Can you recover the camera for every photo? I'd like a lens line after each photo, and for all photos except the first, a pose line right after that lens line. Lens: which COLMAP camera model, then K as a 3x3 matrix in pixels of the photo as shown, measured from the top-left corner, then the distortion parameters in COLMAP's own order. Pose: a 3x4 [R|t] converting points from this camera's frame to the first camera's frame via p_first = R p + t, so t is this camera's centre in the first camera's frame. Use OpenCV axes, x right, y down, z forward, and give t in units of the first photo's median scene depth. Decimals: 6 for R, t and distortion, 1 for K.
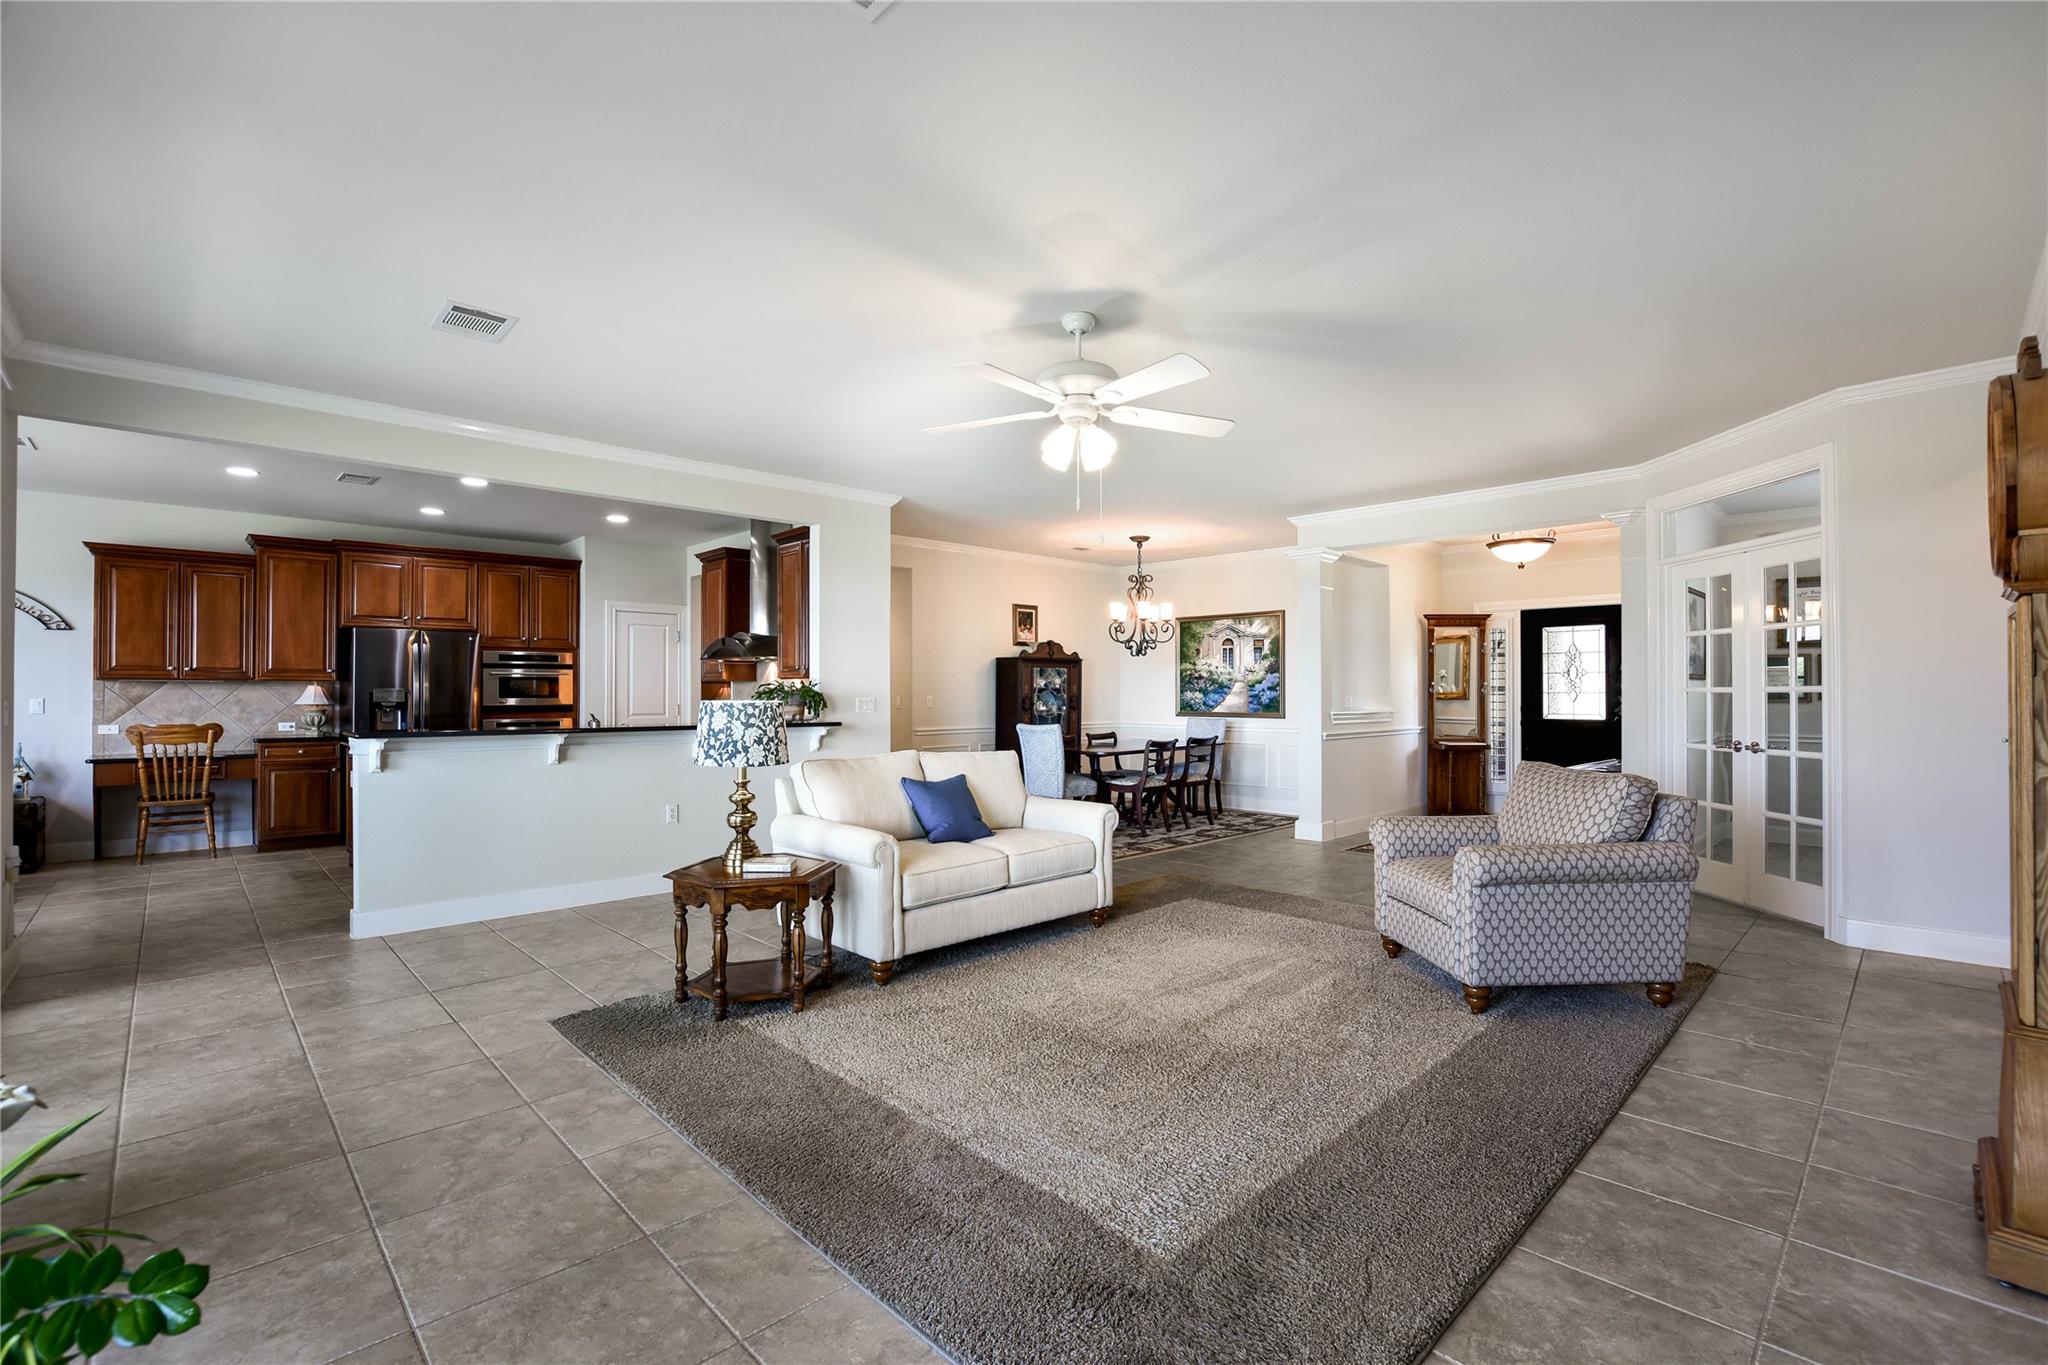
lens RADIAL K [[912.9, 0, 1020.3], [0, 912.9, 684.5], [0, 0, 1]] dist [-0.031828, 0.005687]
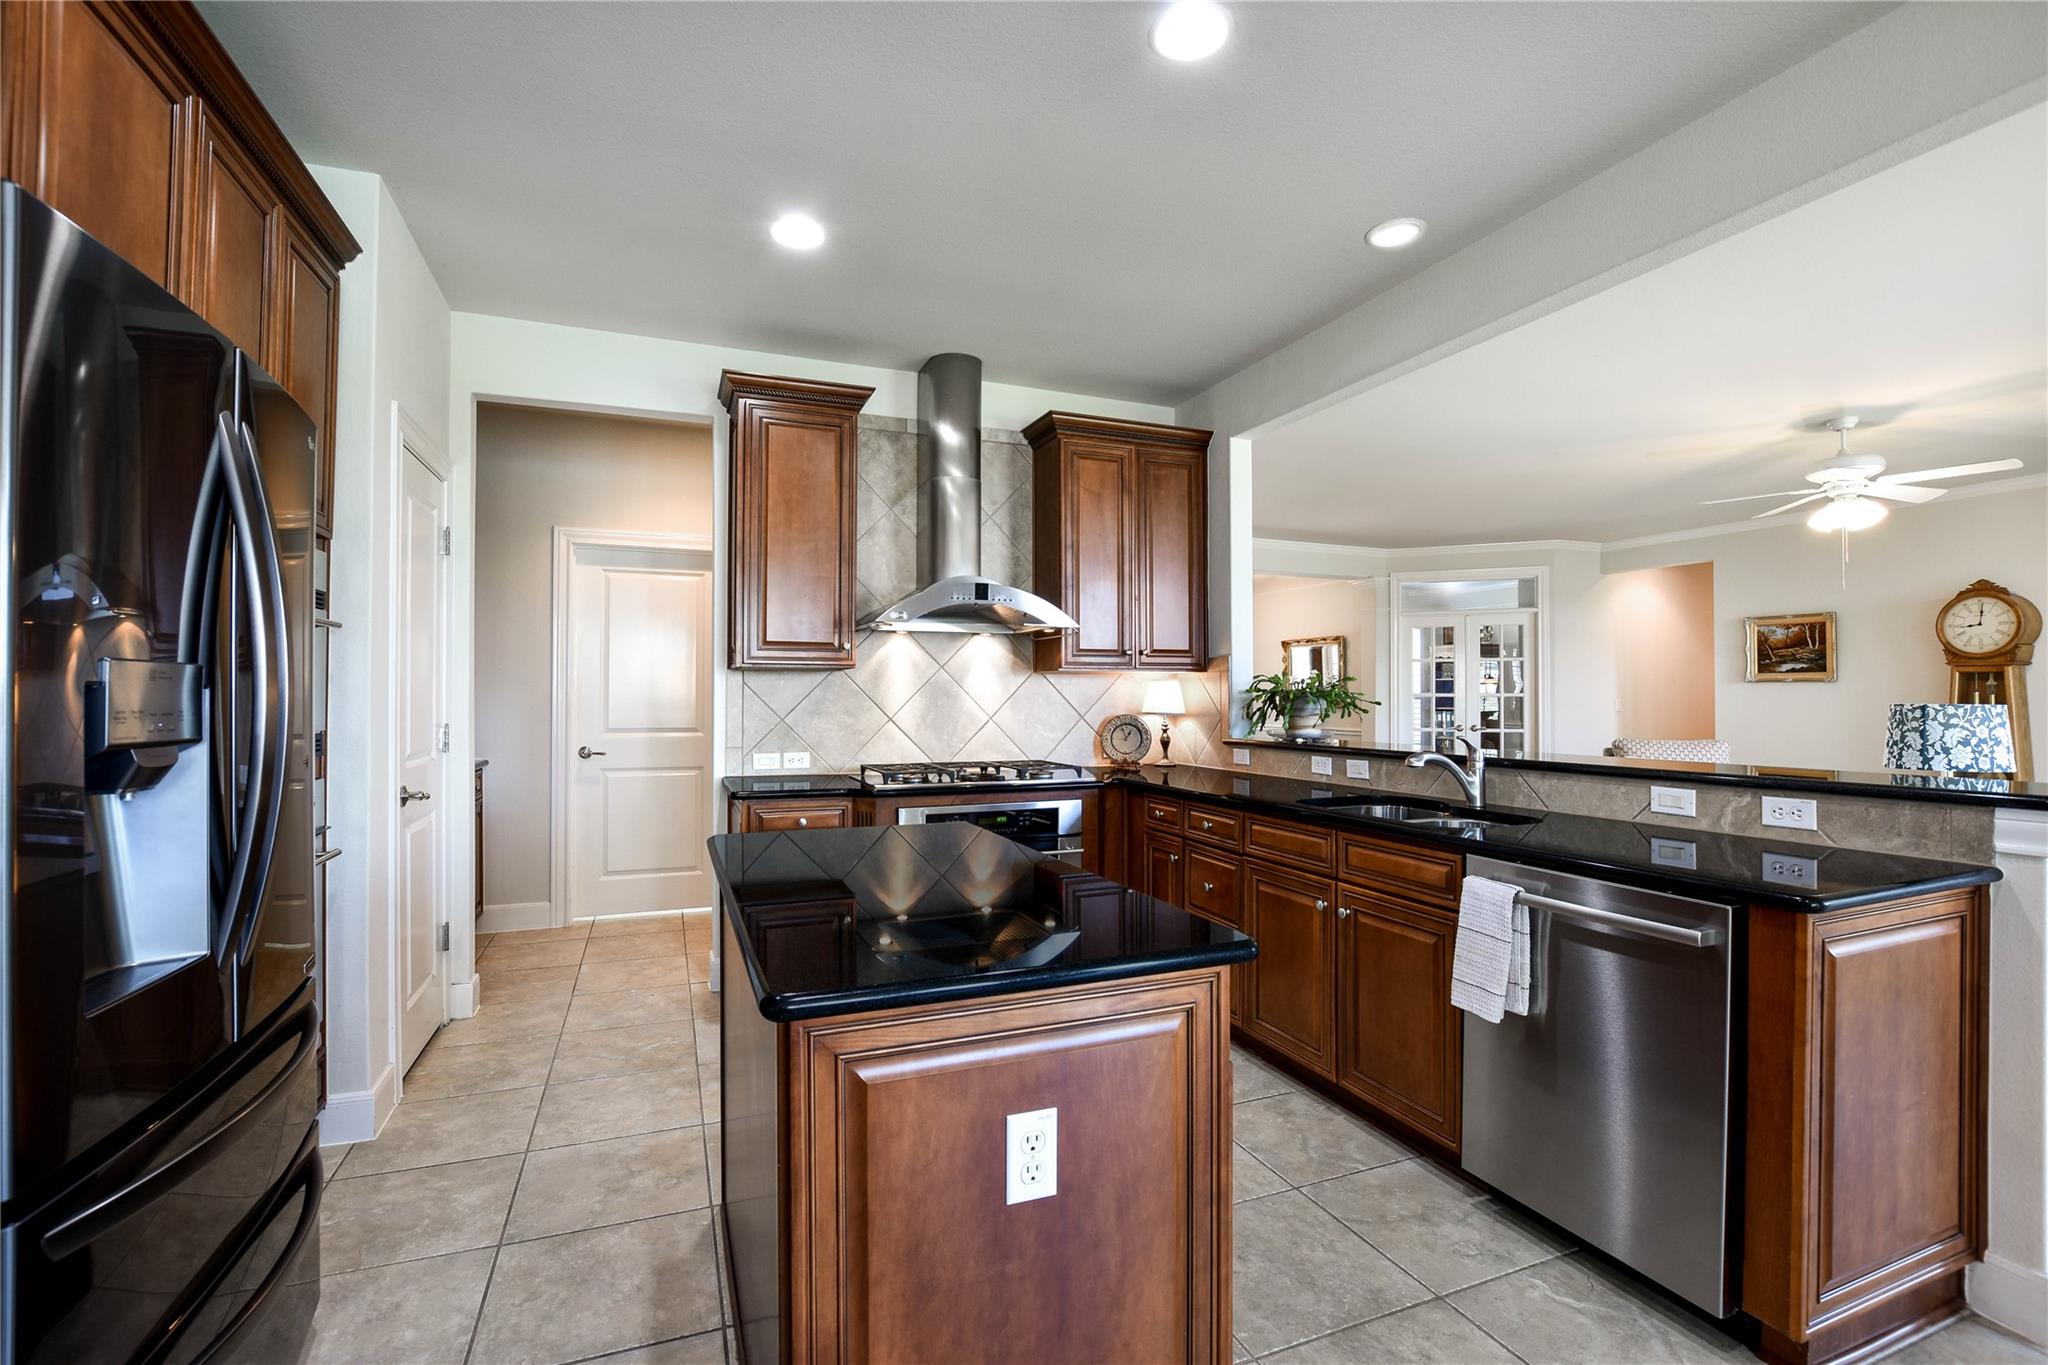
lens RADIAL K [[912.9, 0, 1027.6], [0, 912.9, 683.5], [0, 0, 1]] dist [-0.031828, 0.005687]
pose [[0.370849, 0.014693, 0.928577, -0.666066], [-0.012224, 0.999865, -0.010939, 0.007290], [-0.928613, -0.007294, 0.370979, 0.675637]]
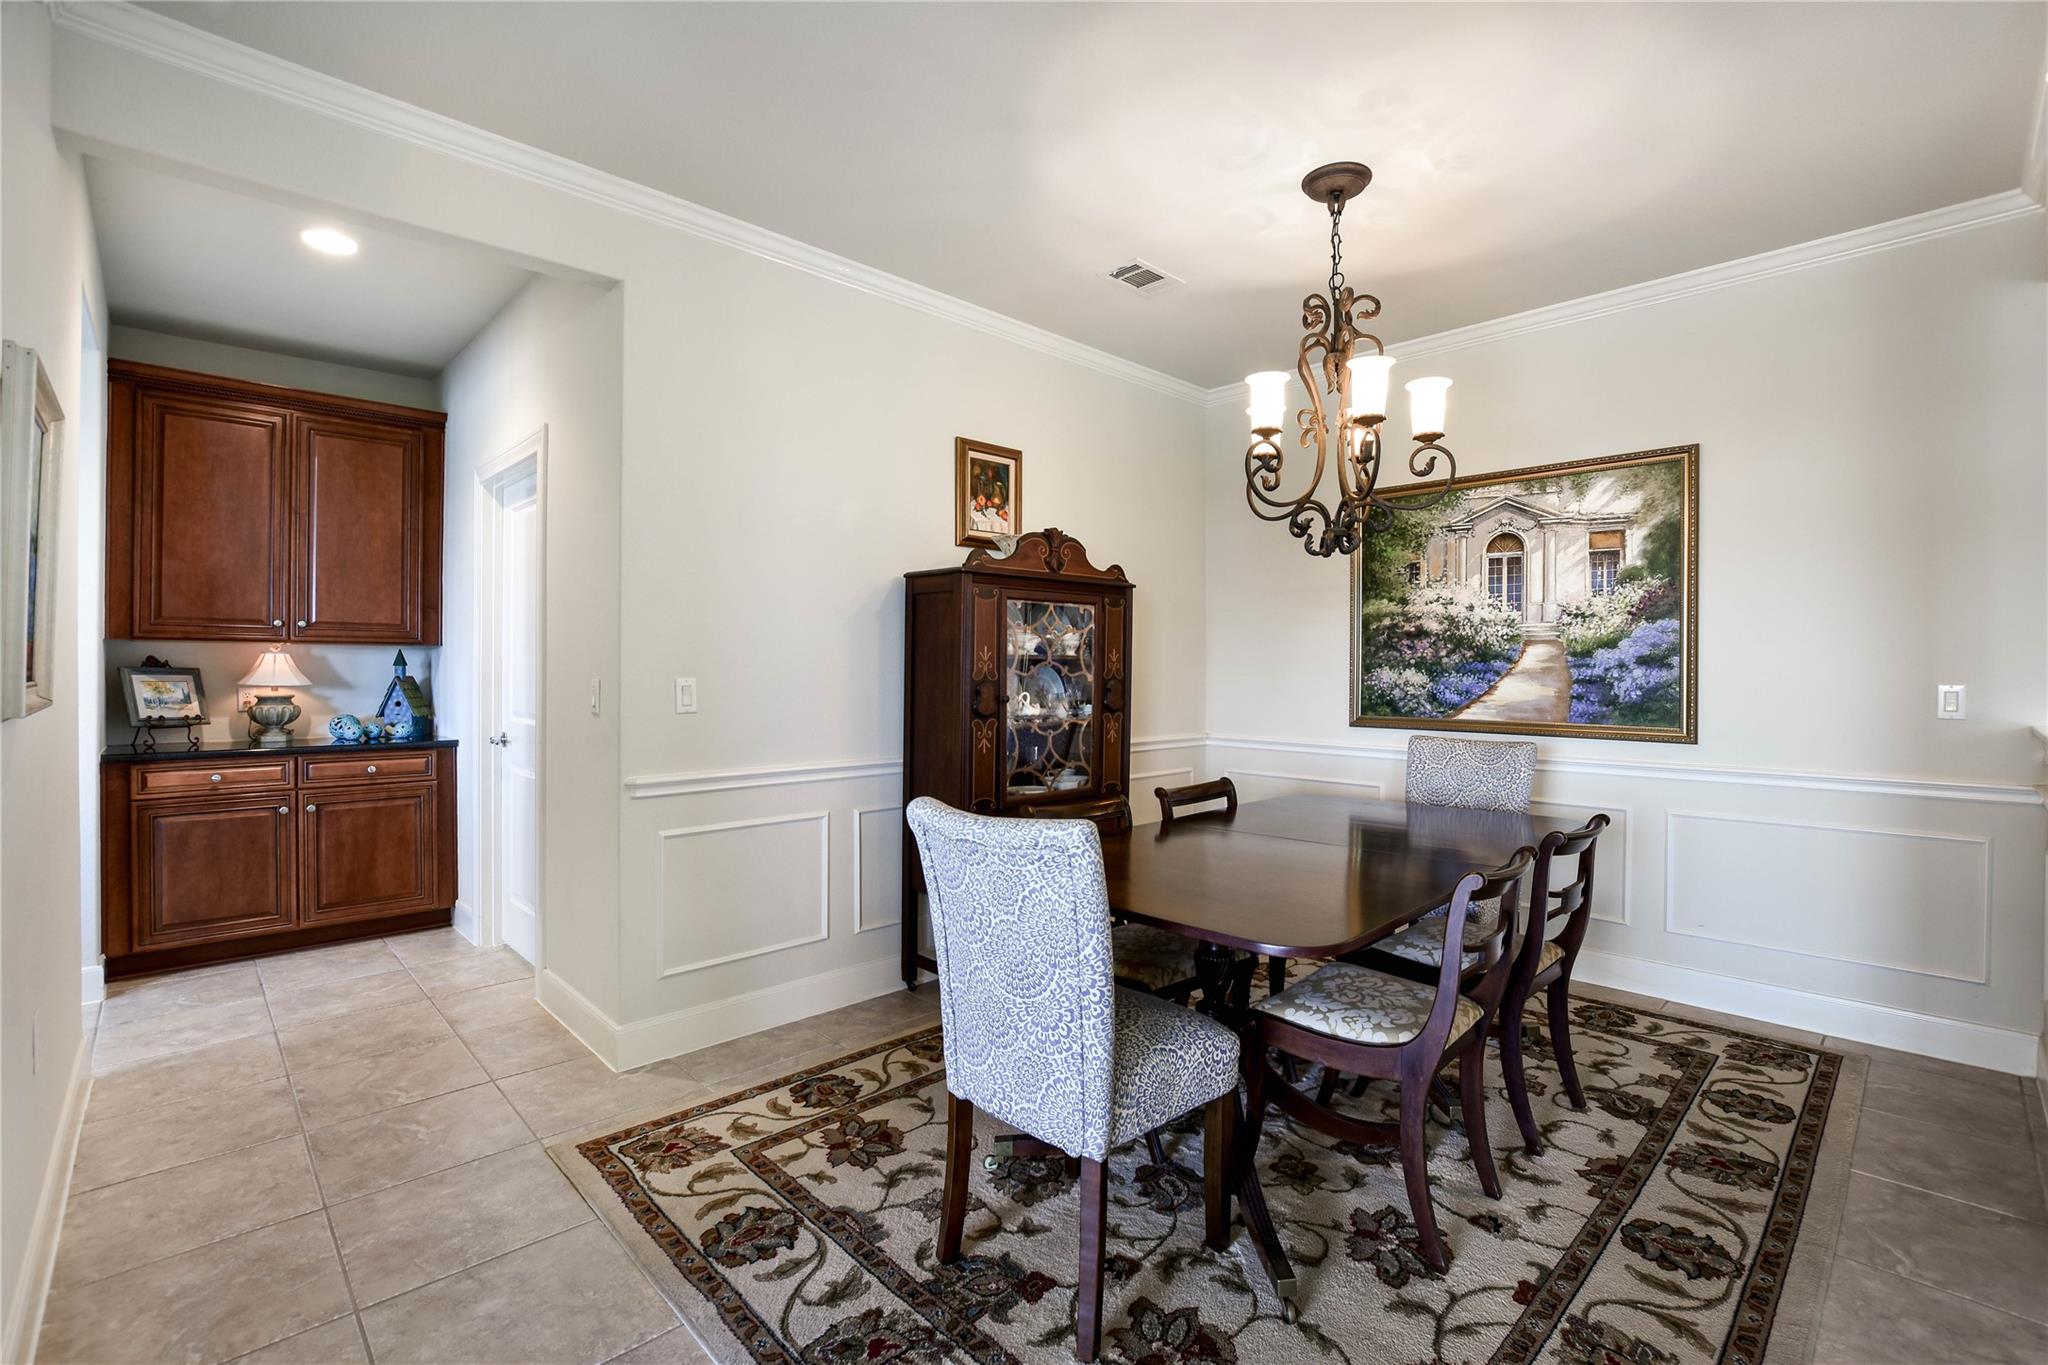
lens RADIAL K [[912.9, 0, 1007.9], [0, 912.9, 674.0], [0, 0, 1]] dist [-0.031828, 0.005687]
pose [[0.999842, 0.005159, -0.016990, 0.023098], [-0.004918, 0.999887, 0.014183, 0.006389], [0.017062, -0.014098, 0.999755, 0.681819]]
